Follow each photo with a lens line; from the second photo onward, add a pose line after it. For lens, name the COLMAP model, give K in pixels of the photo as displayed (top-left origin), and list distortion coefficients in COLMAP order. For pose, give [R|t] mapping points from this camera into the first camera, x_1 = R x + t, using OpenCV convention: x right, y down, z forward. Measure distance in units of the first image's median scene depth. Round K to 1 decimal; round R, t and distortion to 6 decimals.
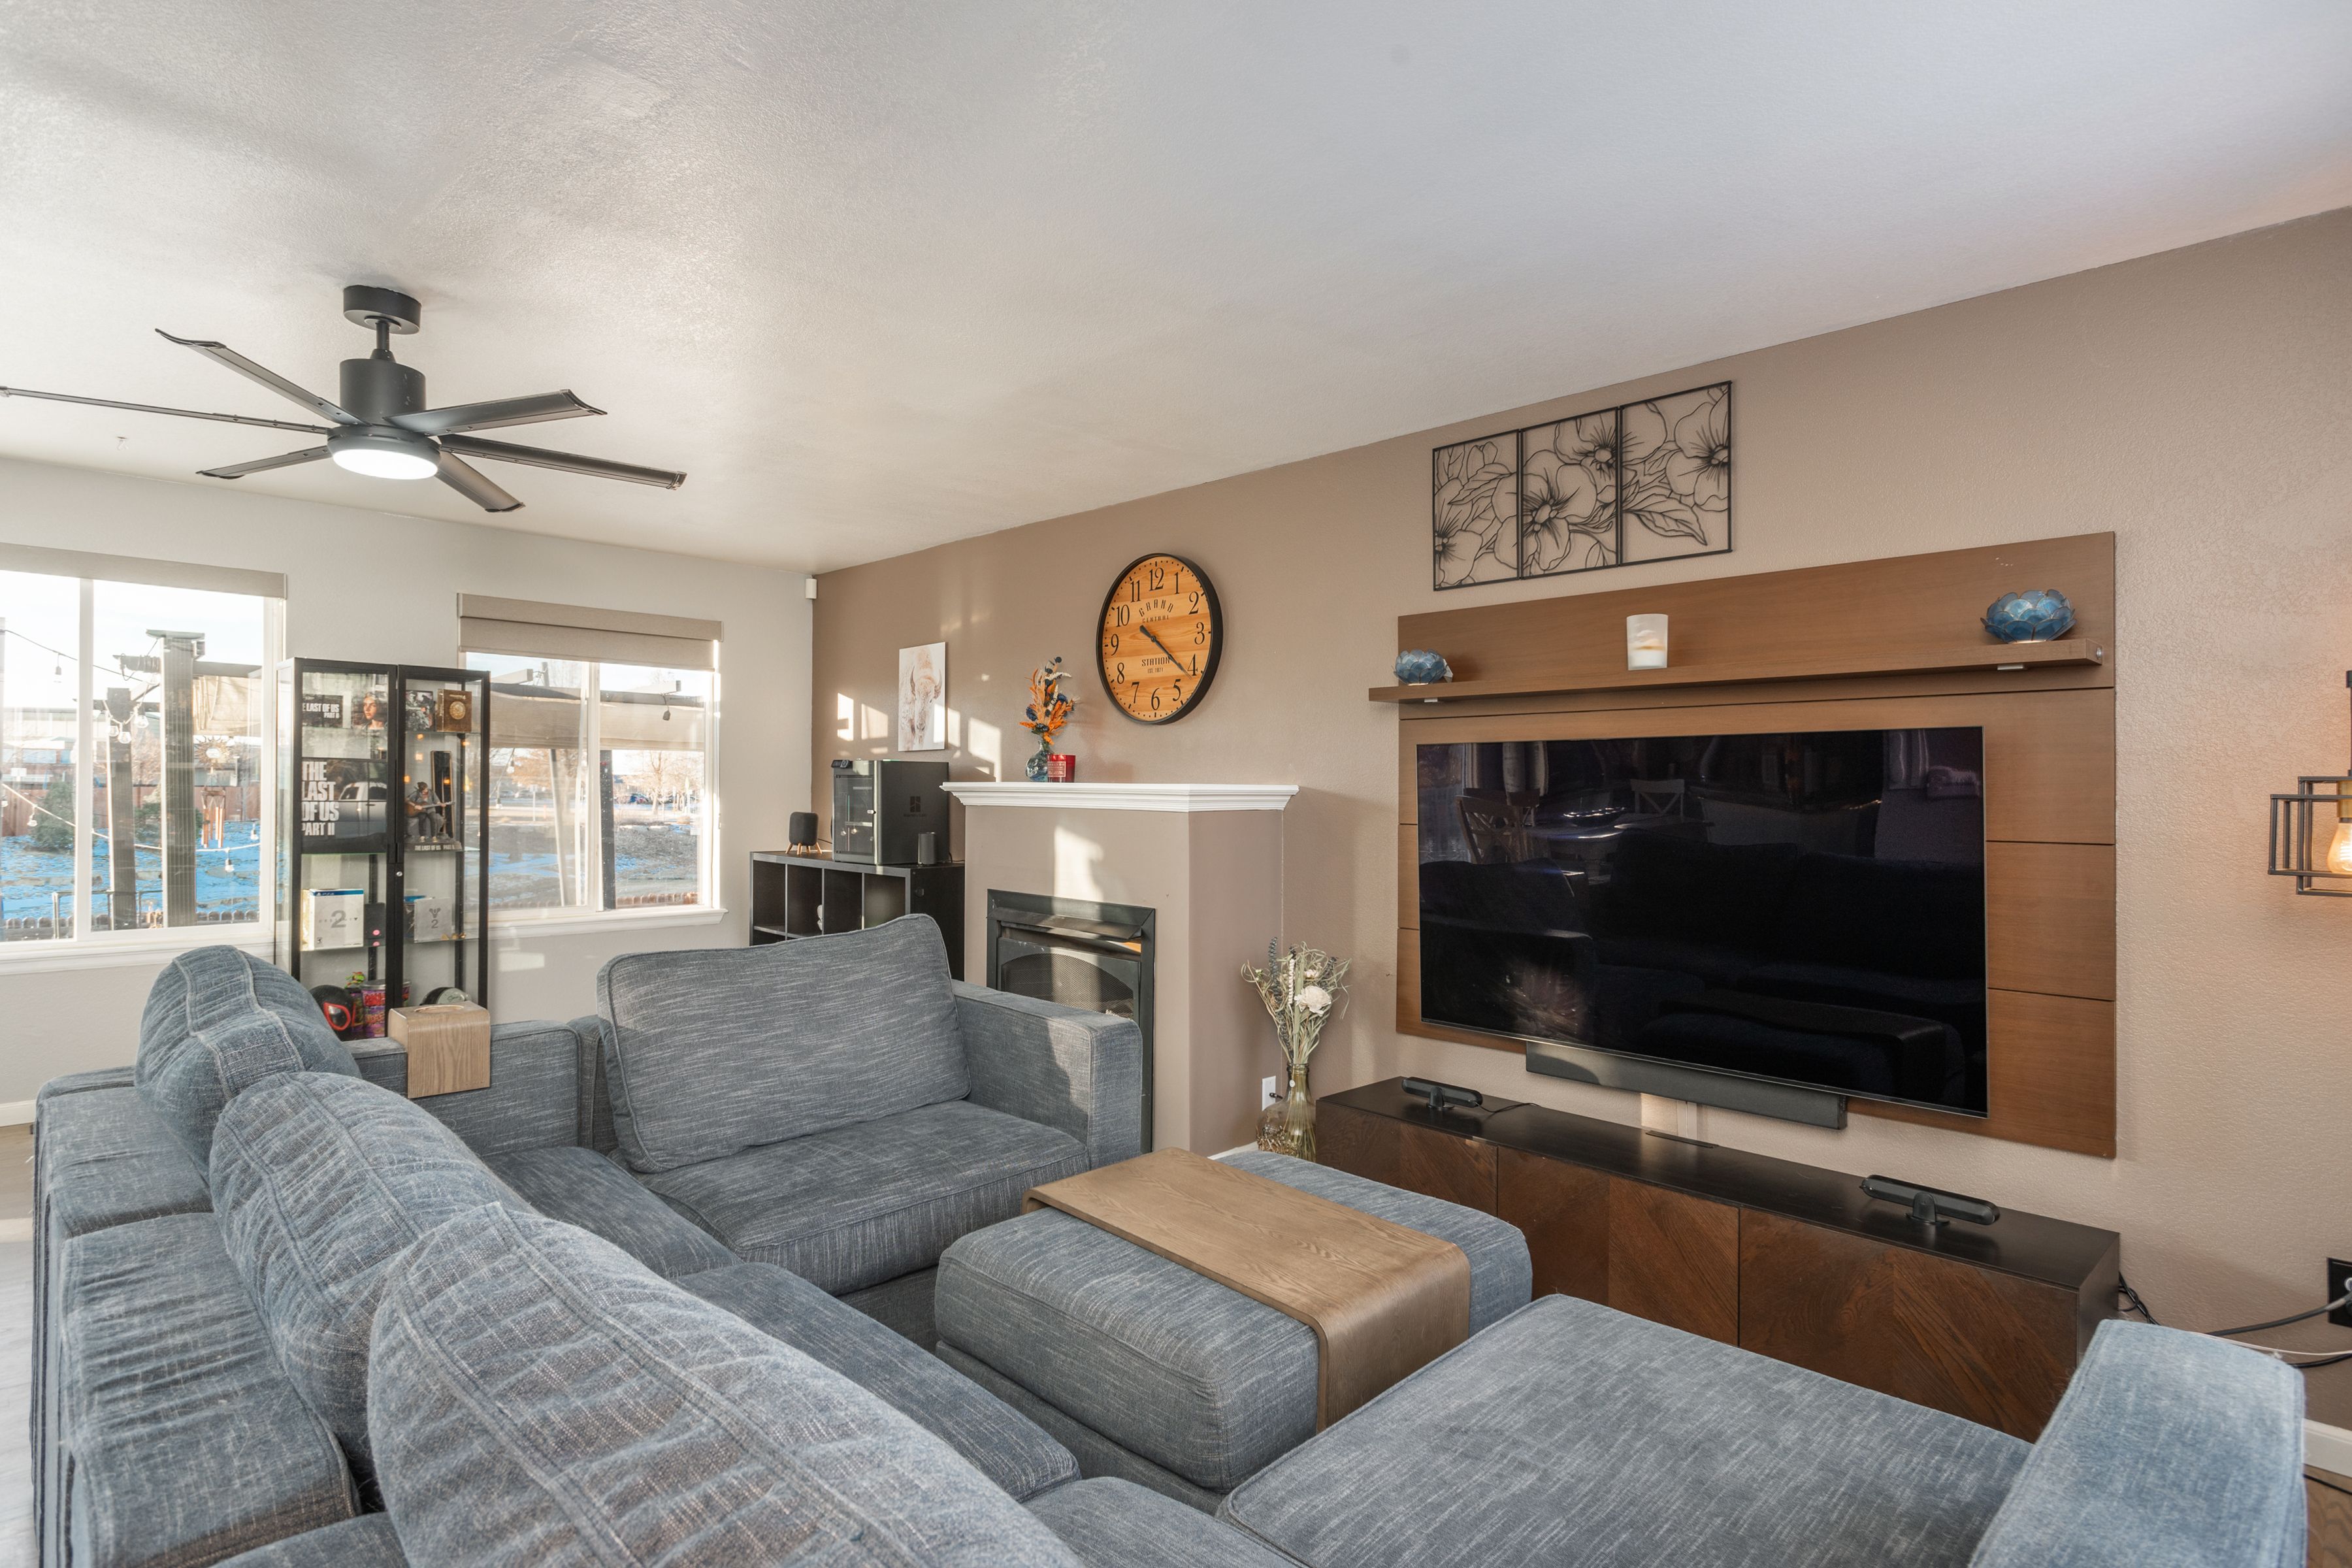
lens RADIAL K [[1200.4, 0, 1129.5], [0, 1200.4, 775.6], [0, 0, 1]] dist [-0.008949, 0.004501]
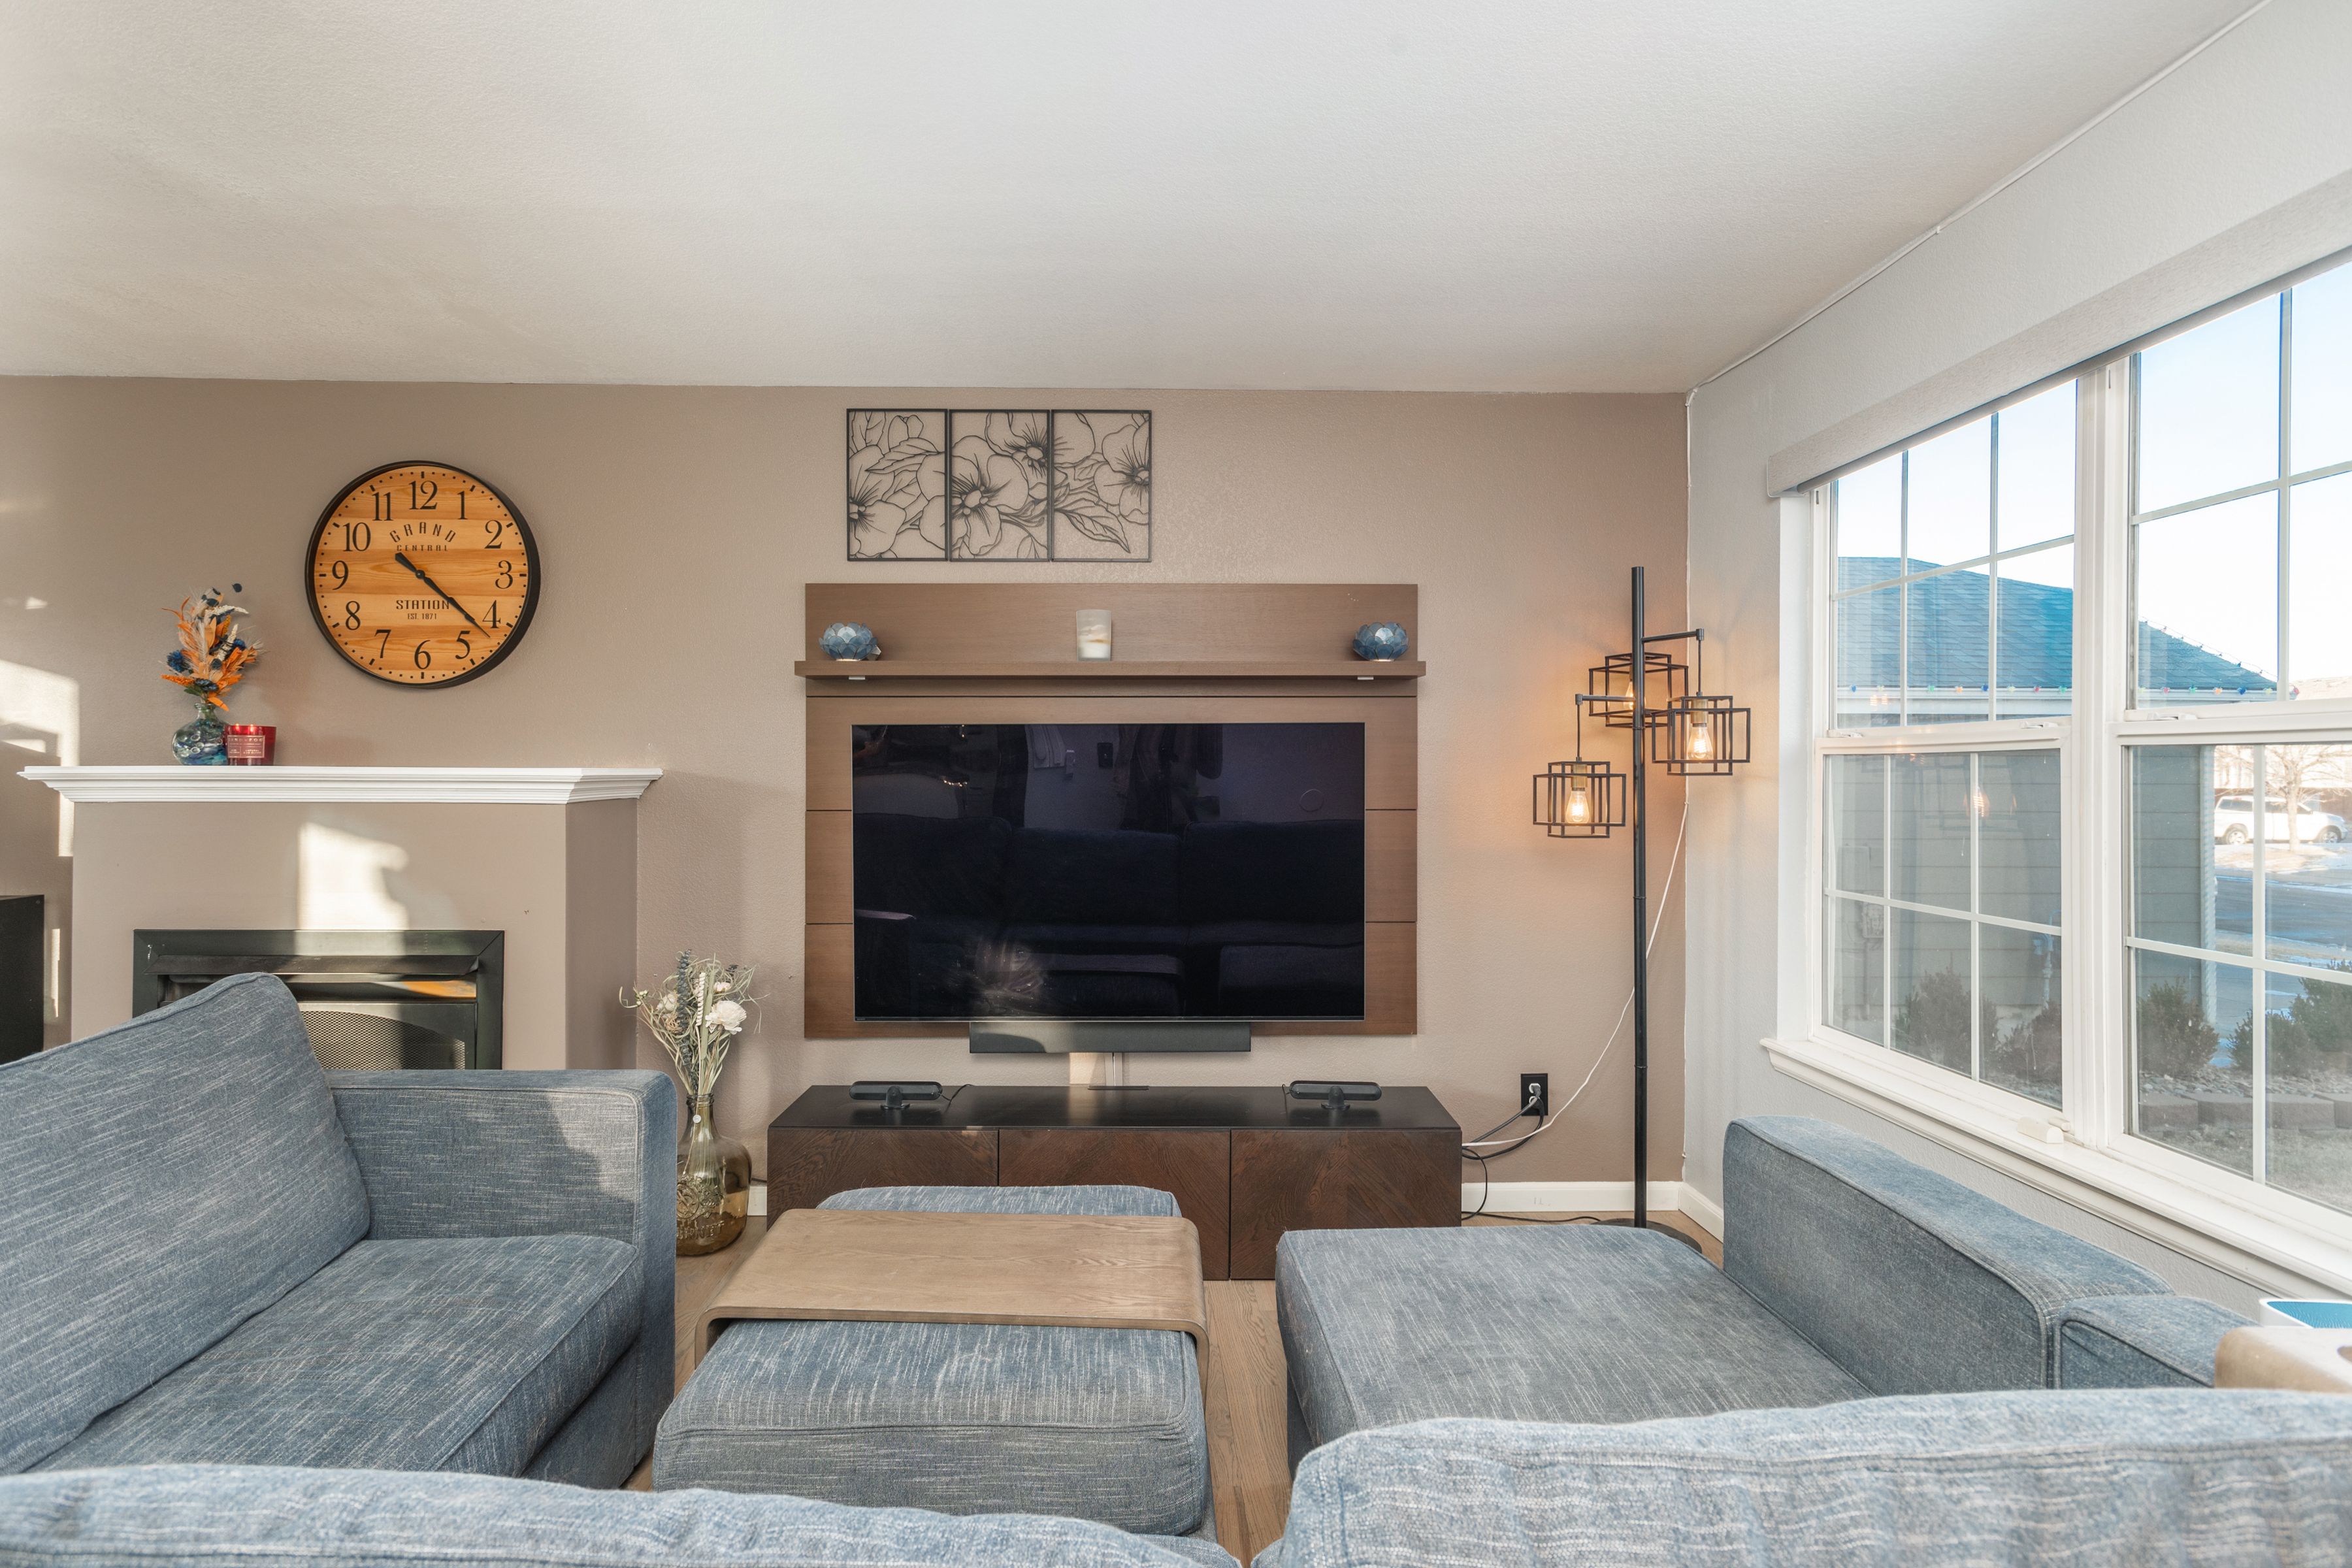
lens RADIAL K [[1200.4, 0, 1262.5], [0, 1200.4, 766.0], [0, 0, 1]] dist [-0.008949, 0.004501]
pose [[0.671046, -0.002945, 0.741410, -0.244534], [-0.003864, 0.999965, 0.007470, -0.002266], [-0.741406, -0.007877, 0.671011, 0.143622]]
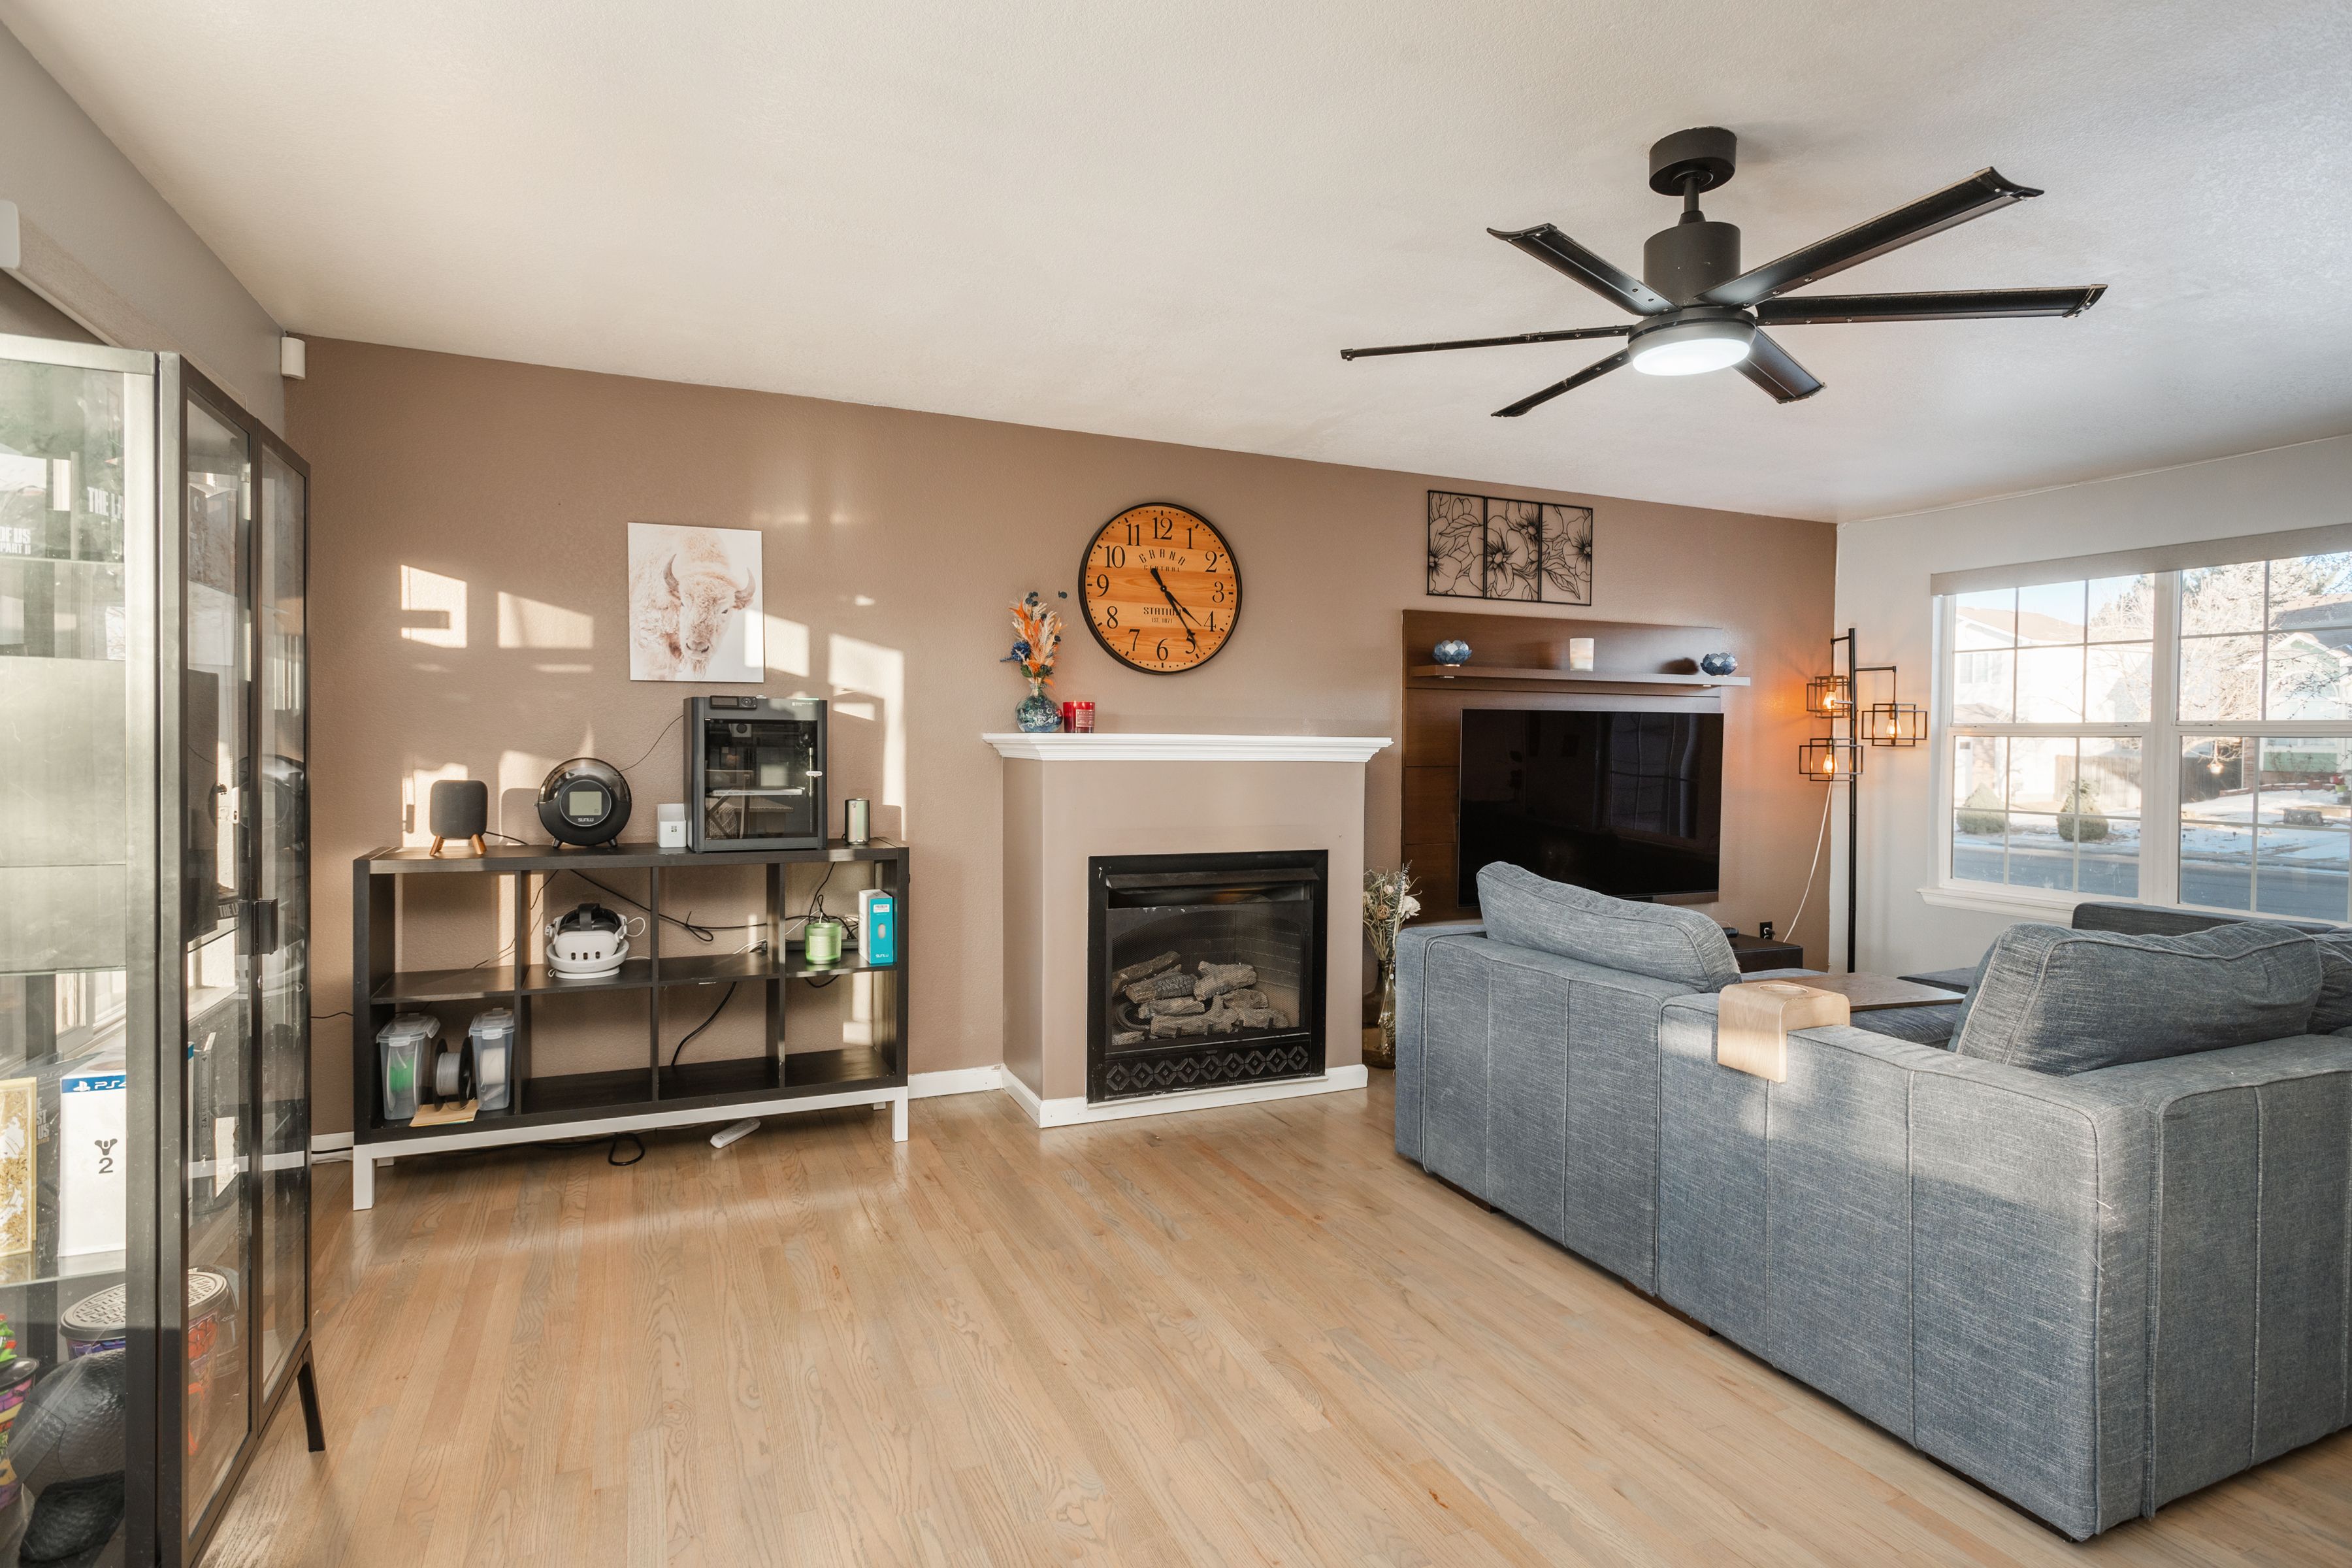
lens RADIAL K [[1200.4, 0, 1200.9], [0, 1200.4, 758.5], [0, 0, 1]] dist [-0.008949, 0.004501]
pose [[0.336025, -0.019259, 0.941656, -1.223305], [-0.017439, 0.999492, 0.026665, -0.000881], [-0.941692, -0.025382, 0.335518, 0.856147]]
